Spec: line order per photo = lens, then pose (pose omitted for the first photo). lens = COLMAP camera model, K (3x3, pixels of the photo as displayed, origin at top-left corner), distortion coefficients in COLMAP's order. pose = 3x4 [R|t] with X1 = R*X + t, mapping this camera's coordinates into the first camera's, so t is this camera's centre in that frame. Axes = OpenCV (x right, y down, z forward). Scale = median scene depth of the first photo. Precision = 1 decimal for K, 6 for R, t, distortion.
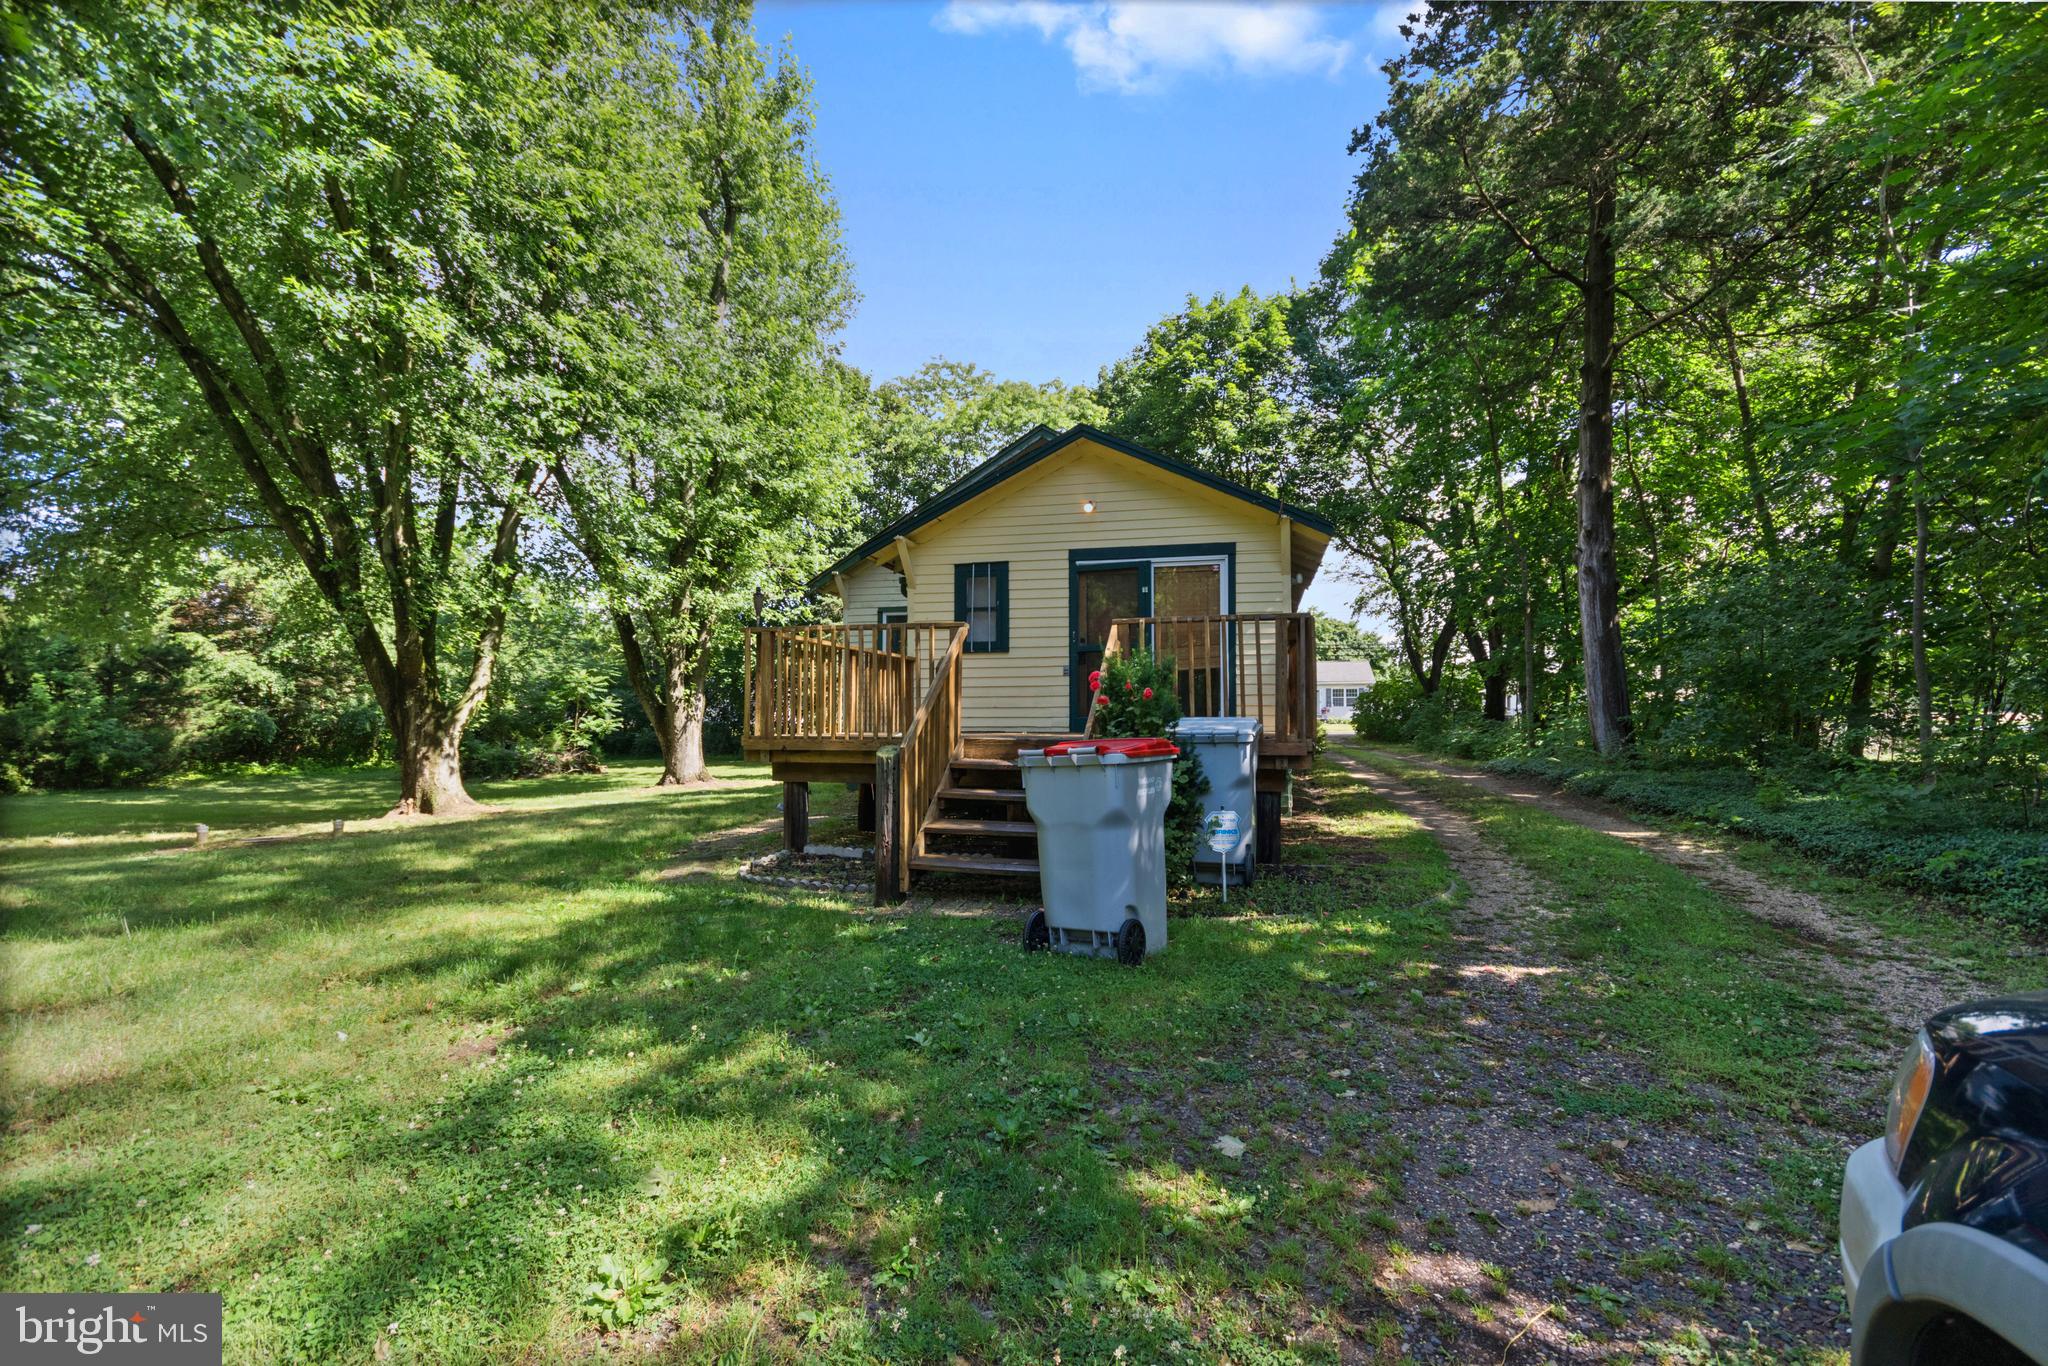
lens RADIAL K [[906.4, 0, 1024.0], [0, 906.4, 683.0], [0, 0, 1]] dist [0.006040, 0.000134]
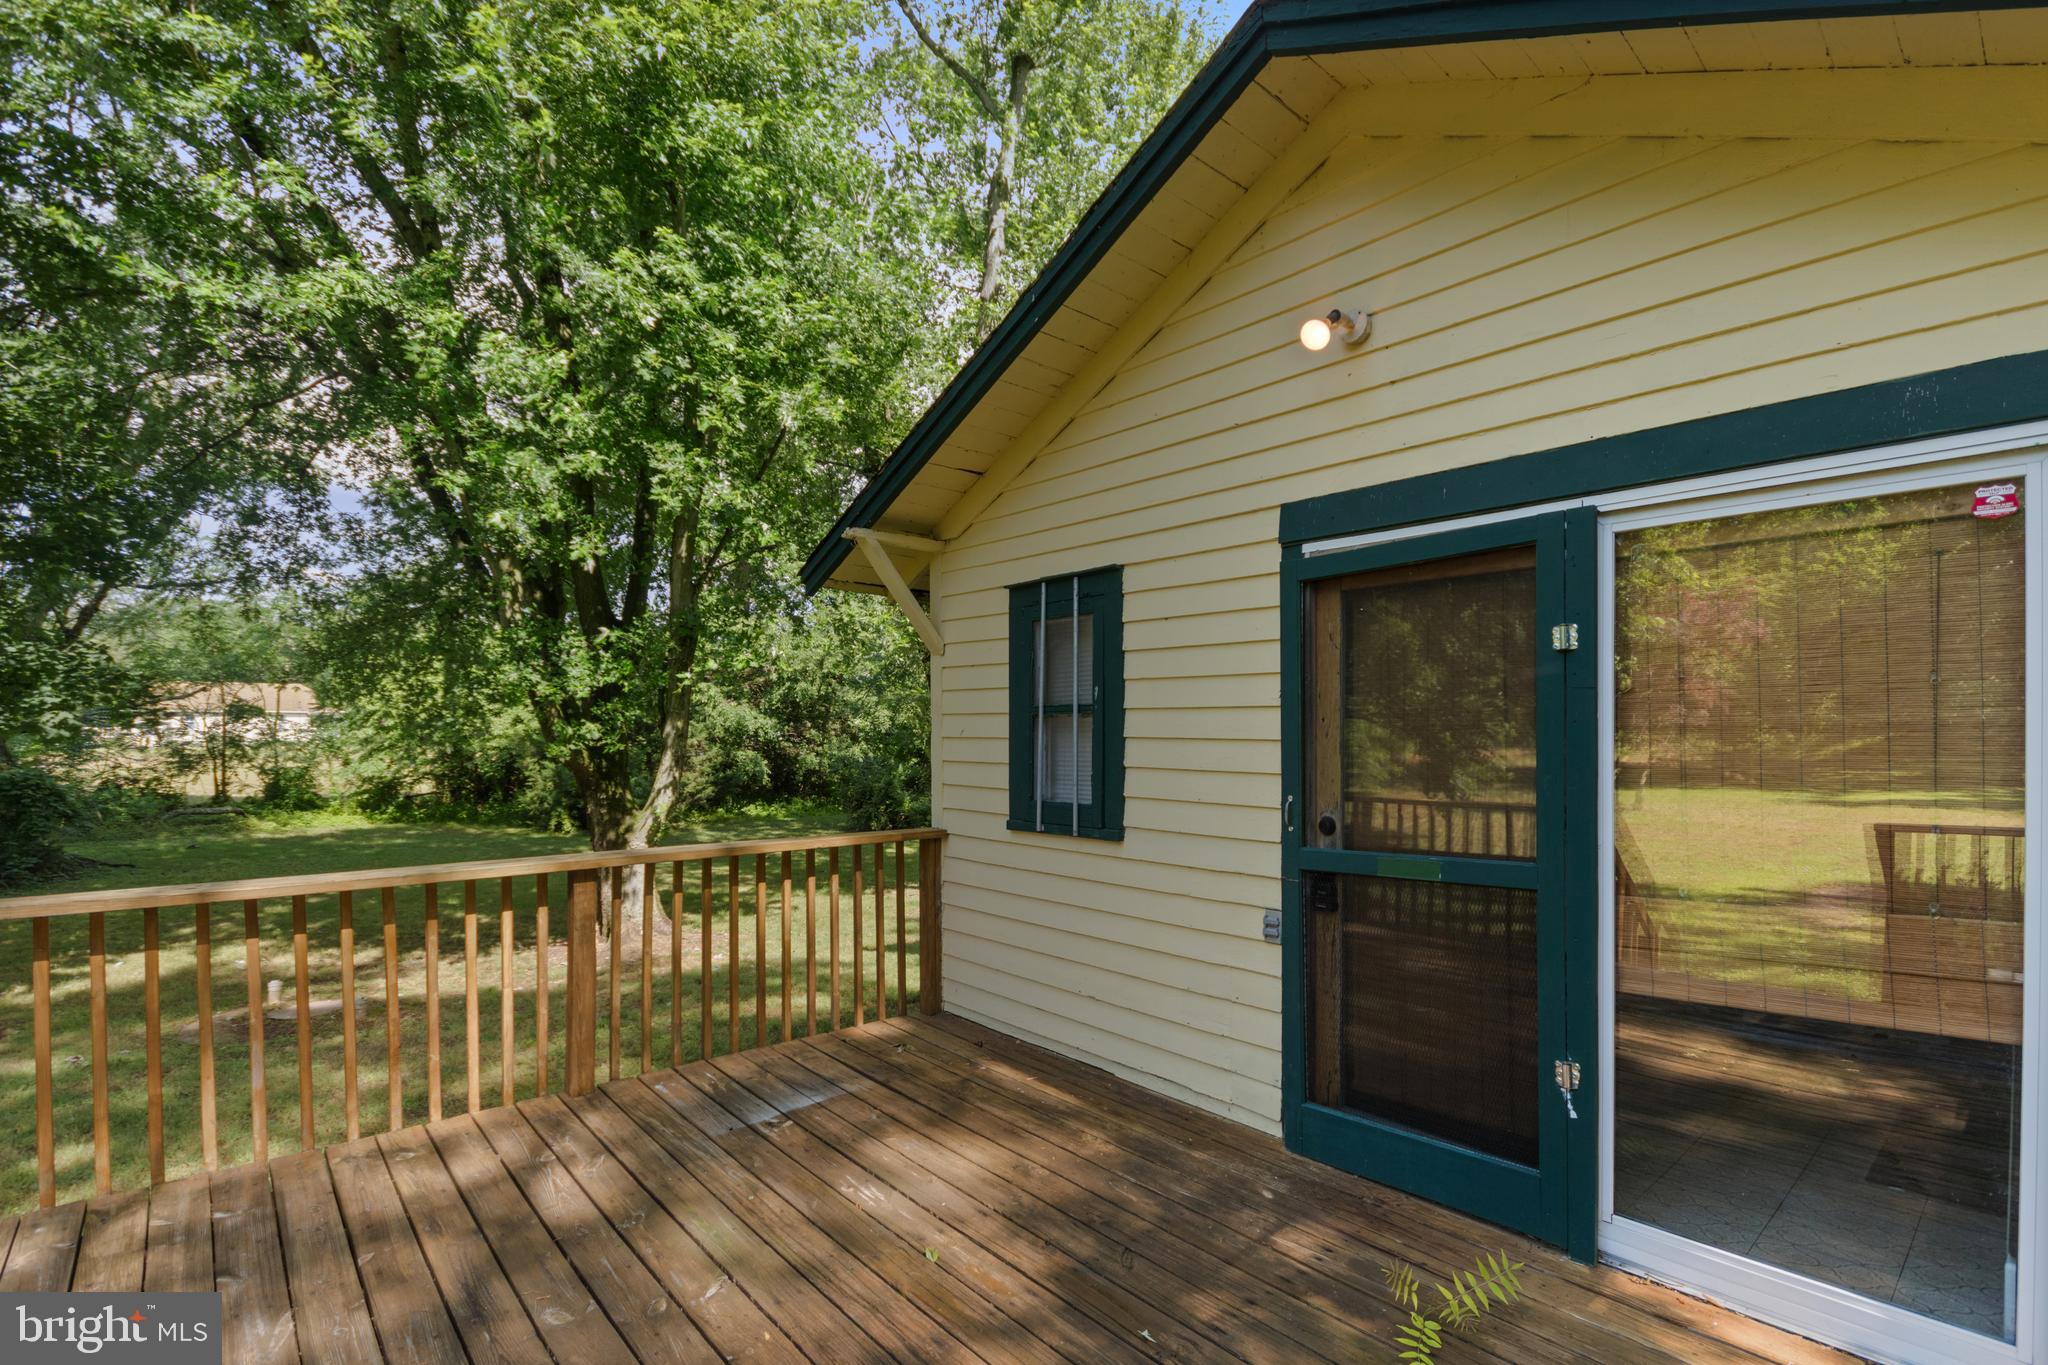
lens RADIAL K [[956.2, 0, 1029.4], [0, 956.2, 717.6], [0, 0, 1]] dist [-0.002011, -0.000431]
pose [[0.827807, -0.008802, -0.560943, 0.147134], [0.026109, 0.999398, 0.022849, -0.085765], [0.560404, -0.033561, 0.827539, 0.676943]]
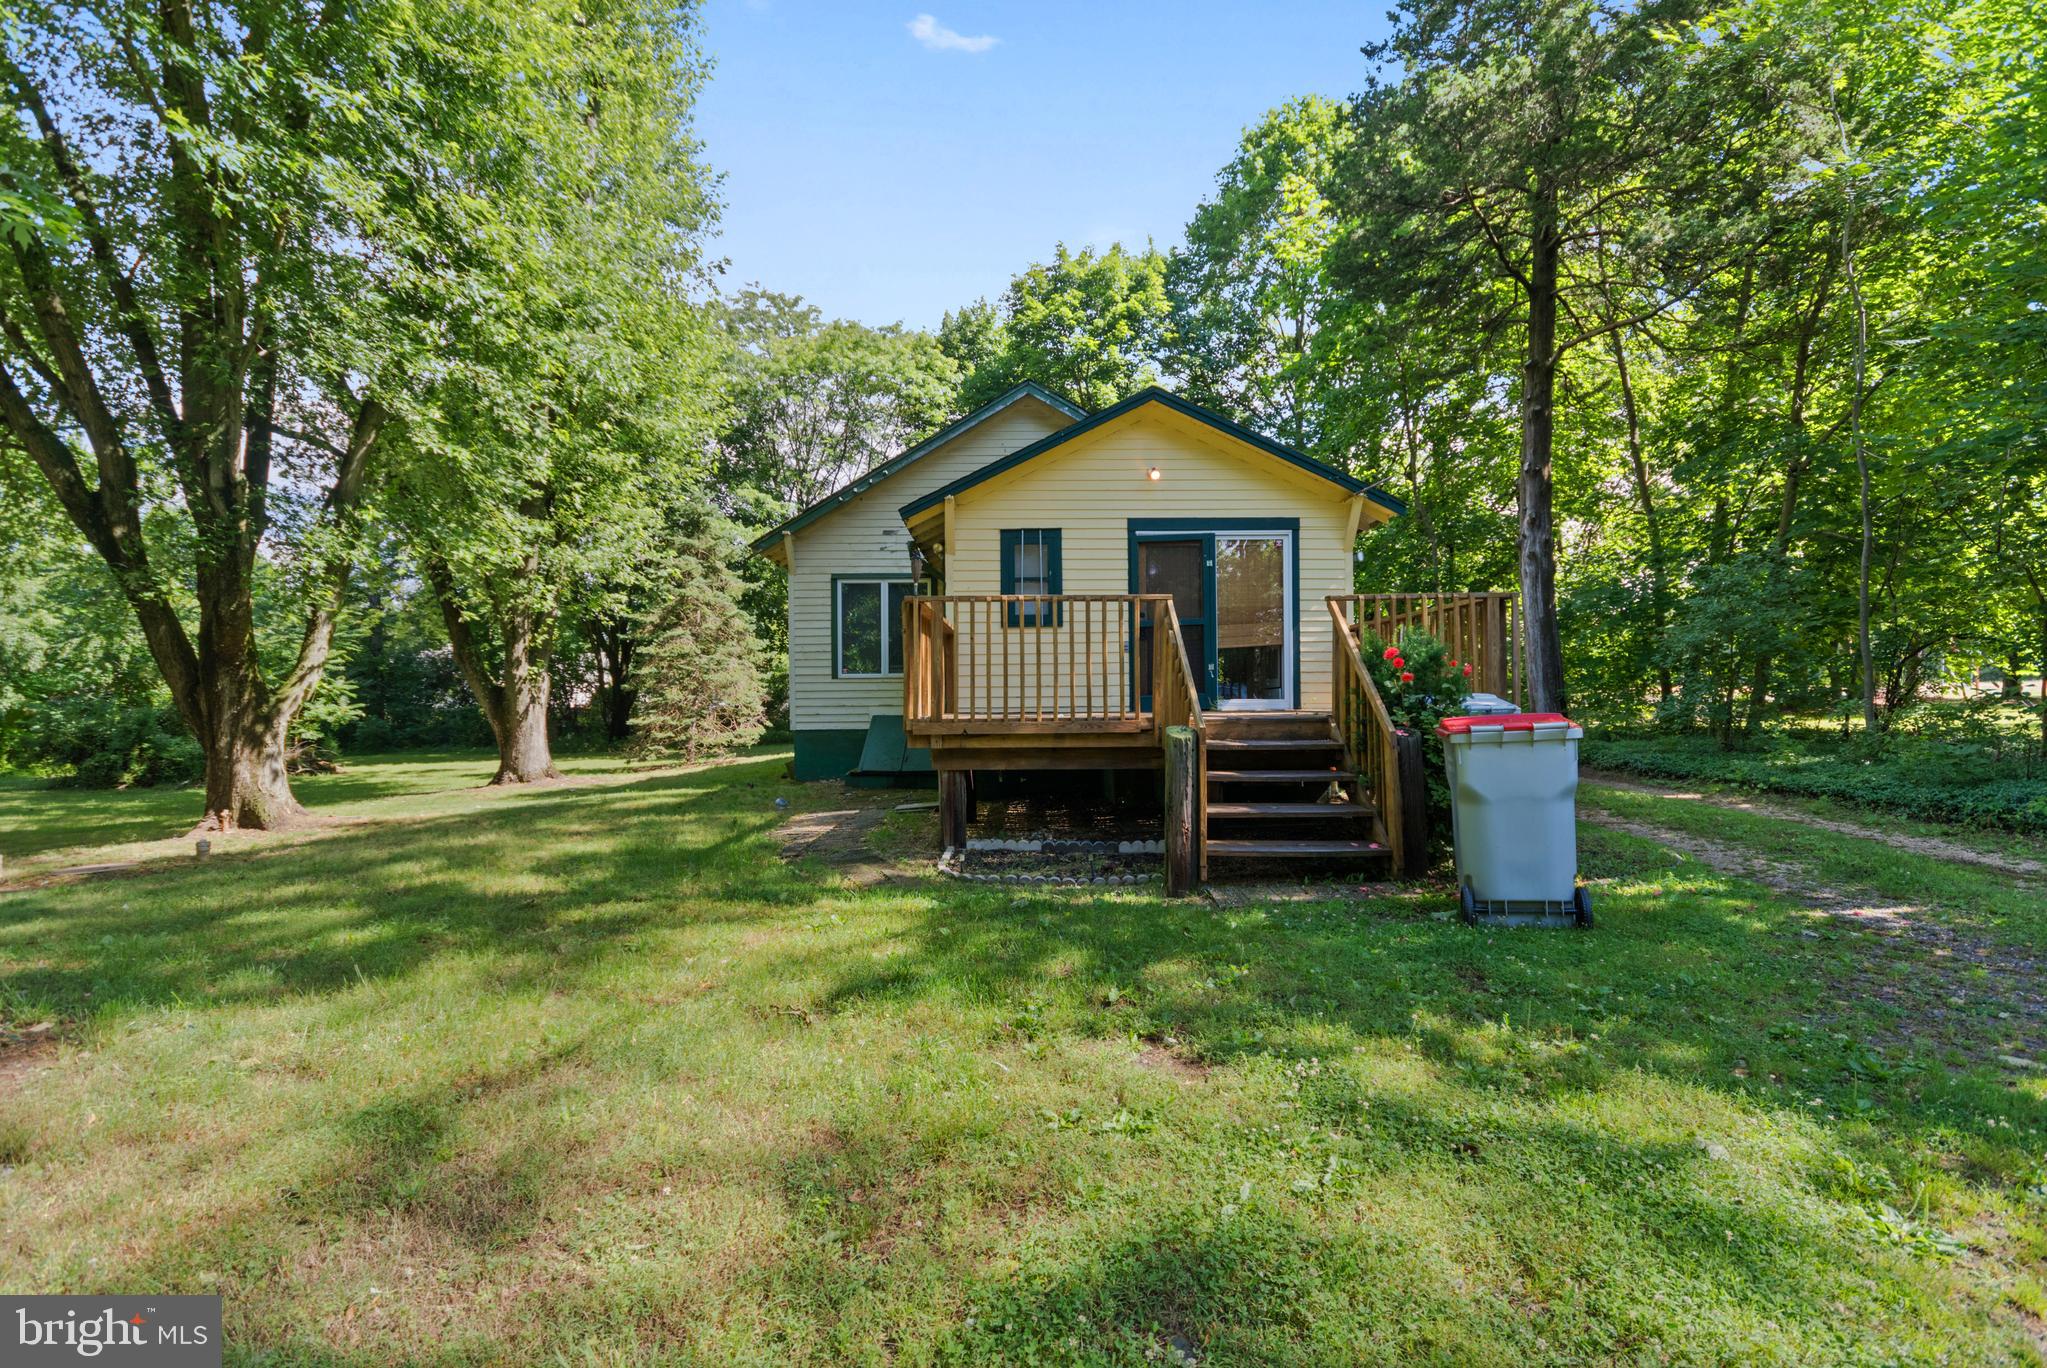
lens RADIAL K [[990.7, 0, 1023.5], [0, 990.7, 684.0], [0, 0, 1]] dist [-0.002027, -0.000068]
pose [[0.965795, -0.004586, 0.259266, -0.310307], [-0.001572, 0.999722, 0.023539, 0.000759], [-0.259301, -0.023141, 0.965519, 0.030399]]
